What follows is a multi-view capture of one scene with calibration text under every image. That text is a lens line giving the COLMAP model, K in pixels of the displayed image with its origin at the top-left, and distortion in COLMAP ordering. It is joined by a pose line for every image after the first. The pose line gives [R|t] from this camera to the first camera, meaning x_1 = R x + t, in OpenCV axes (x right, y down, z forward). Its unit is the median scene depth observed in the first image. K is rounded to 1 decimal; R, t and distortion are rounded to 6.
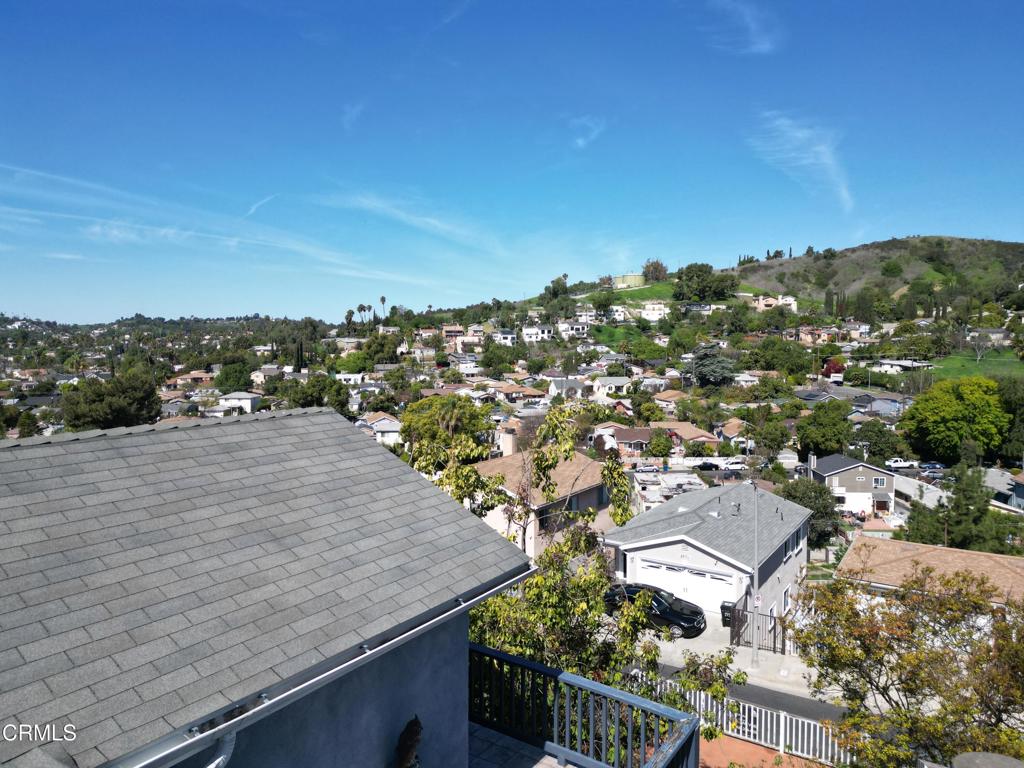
lens RADIAL K [[708.9, 0, 512.0], [0, 708.9, 384.0], [0, 0, 1]] dist [0.063839, -0.054678]
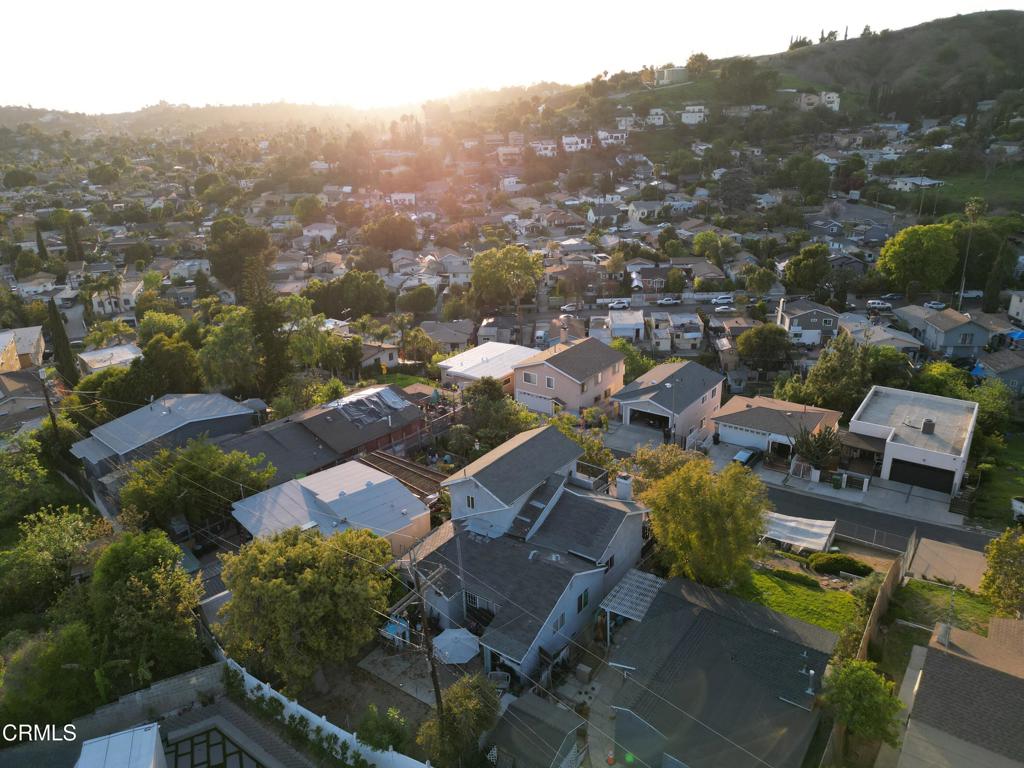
lens RADIAL K [[708.9, 0, 512.0], [0, 708.9, 384.0], [0, 0, 1]] dist [0.063839, -0.054678]
pose [[0.998497, -0.008245, -0.054191, -0.005216], [0.023811, 0.955722, 0.293307, -0.042567], [0.049373, -0.294156, 0.954481, -0.095886]]
